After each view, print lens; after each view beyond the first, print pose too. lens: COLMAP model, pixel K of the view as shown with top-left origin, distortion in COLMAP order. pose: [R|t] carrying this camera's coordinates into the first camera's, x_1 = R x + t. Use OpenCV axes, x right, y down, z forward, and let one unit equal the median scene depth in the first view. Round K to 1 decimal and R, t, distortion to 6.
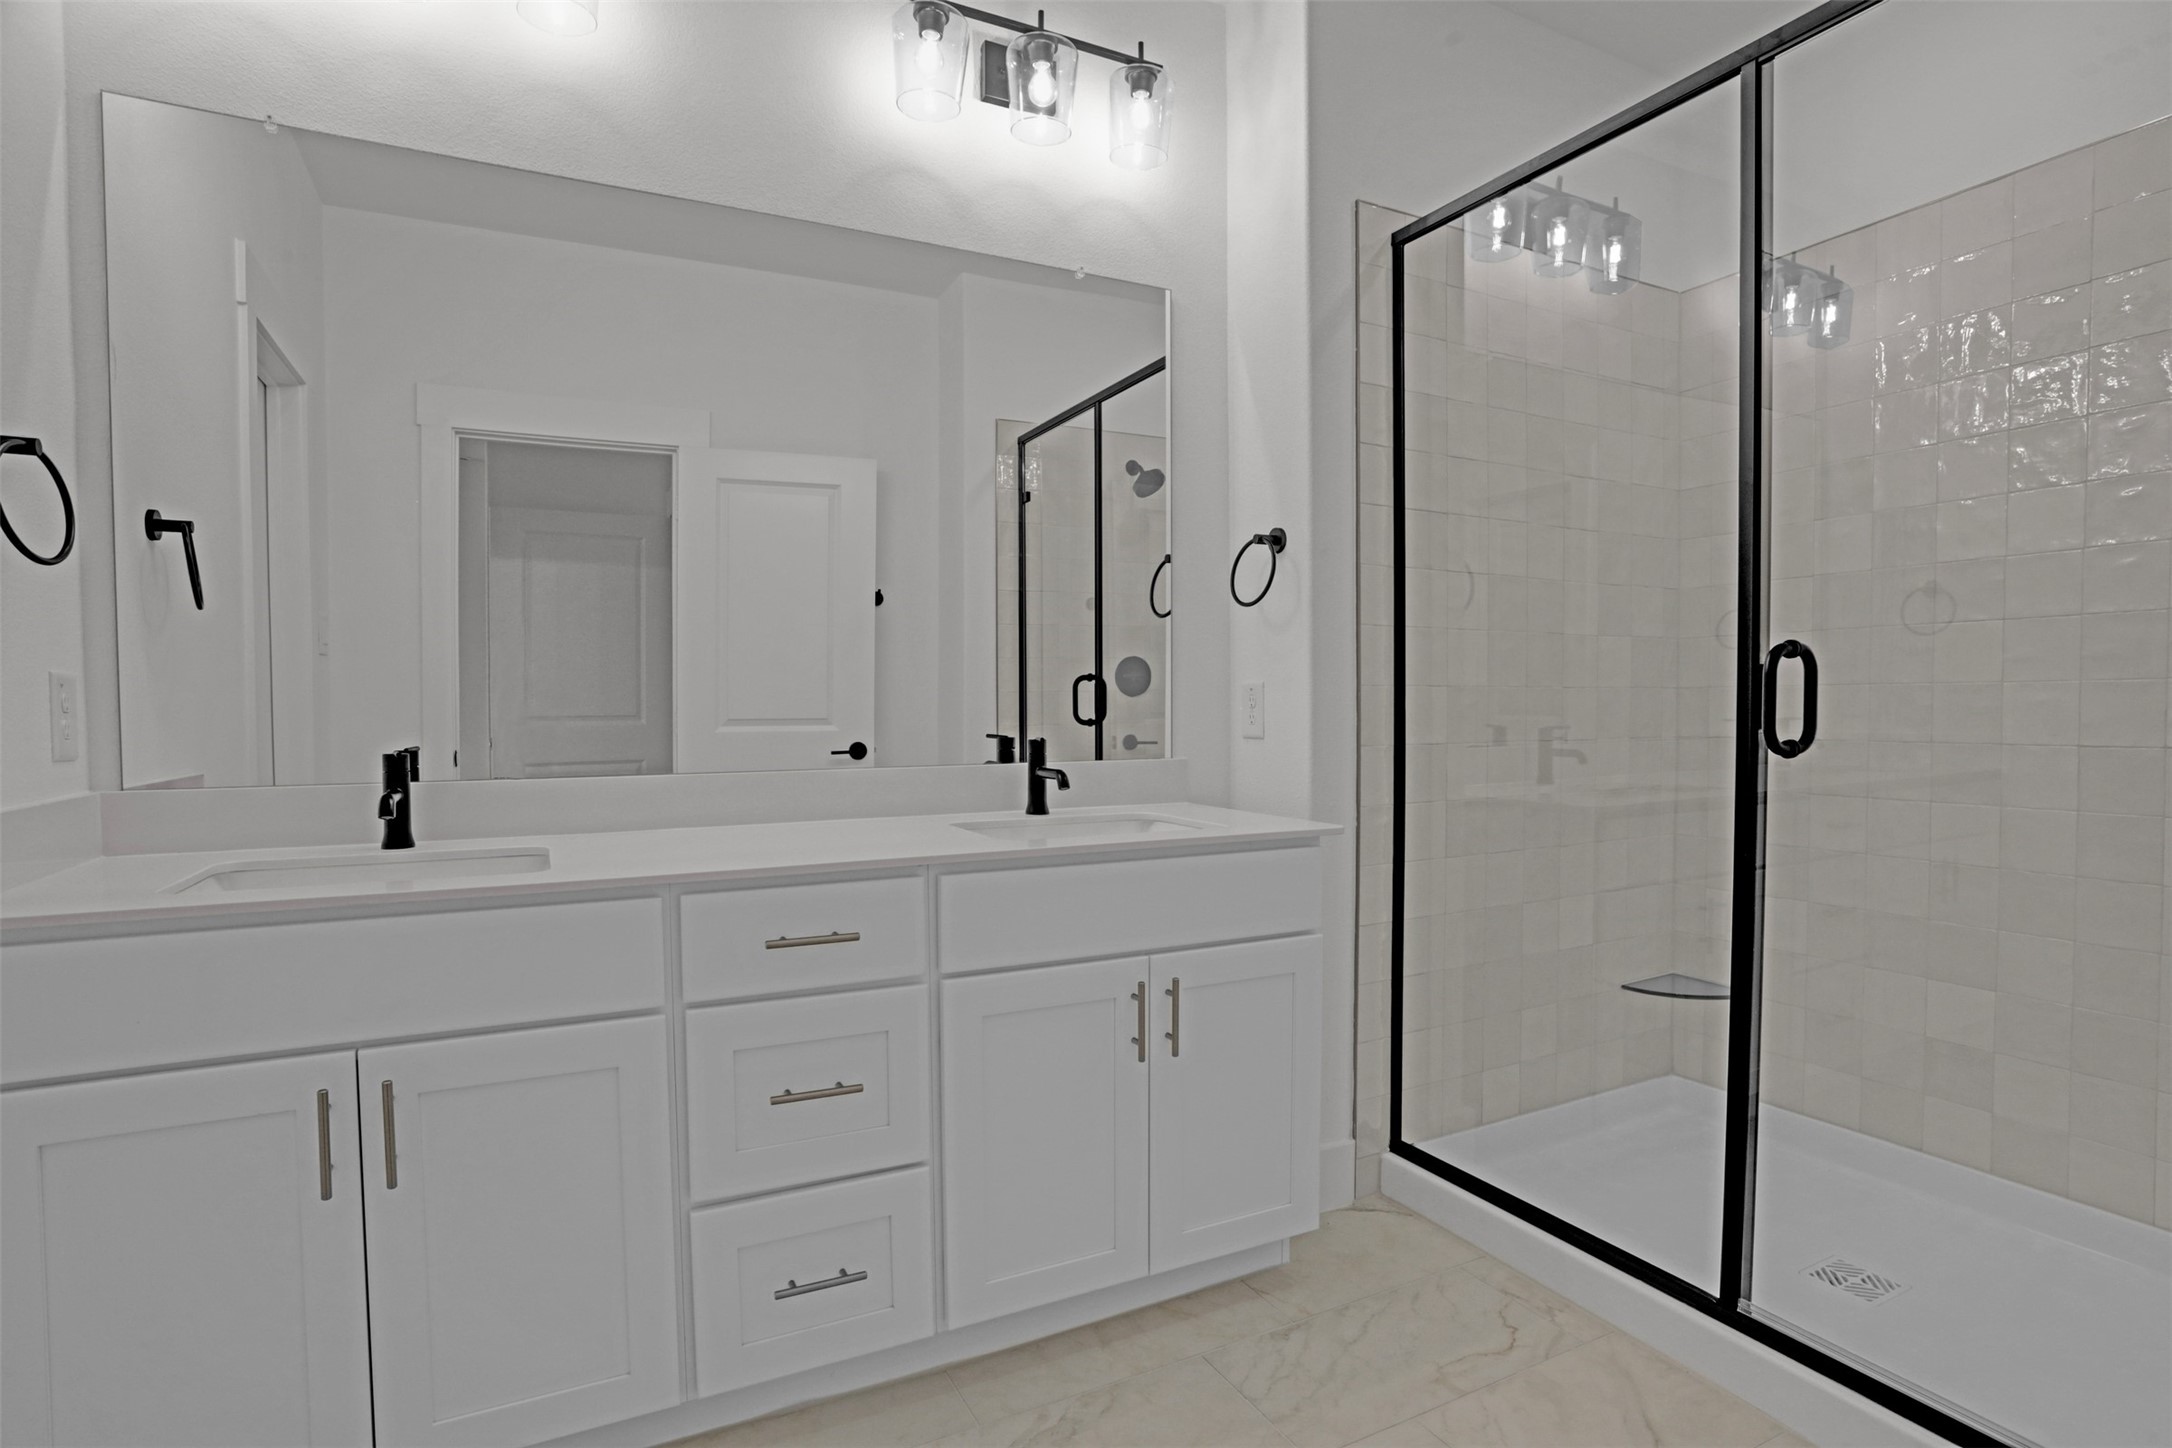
lens RADIAL K [[1133.8, 0, 1086.0], [0, 1133.8, 724.0], [0, 0, 1]] dist [-0.000636, 0.000470]
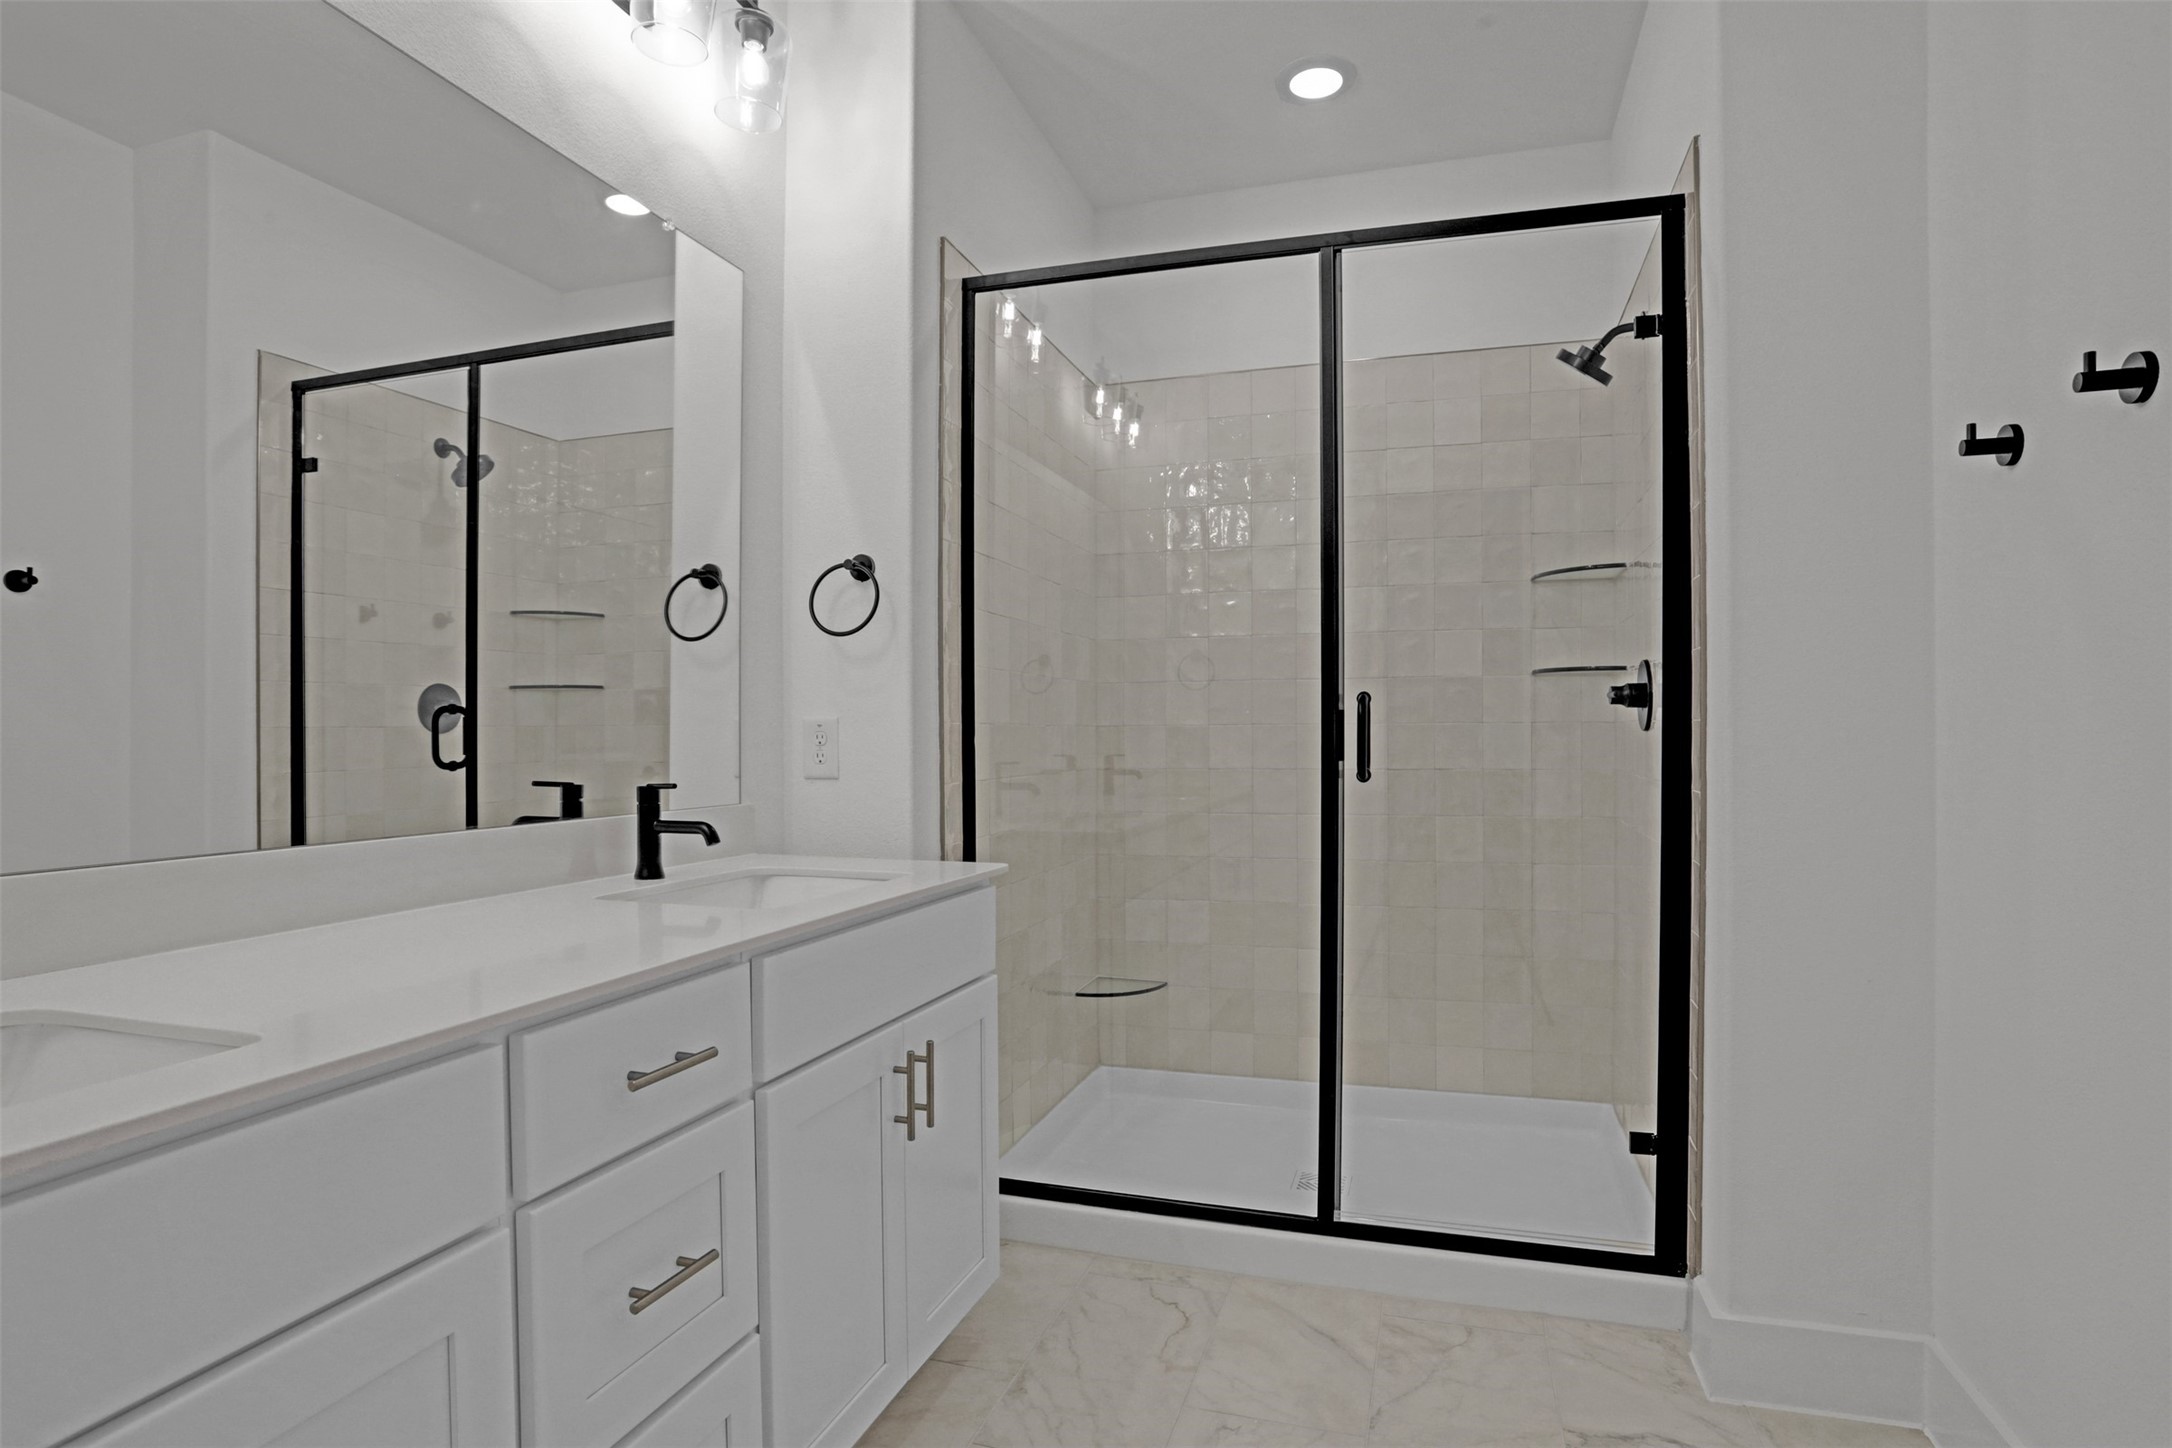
lens RADIAL K [[1171.5, 0, 1081.3], [0, 1171.5, 734.5], [0, 0, 1]] dist [-0.037296, -0.000660]
pose [[0.705430, 0.006128, 0.708753, -0.402629], [0.014253, 0.999638, -0.022830, 0.001444], [-0.708637, 0.026206, 0.705087, 0.203566]]
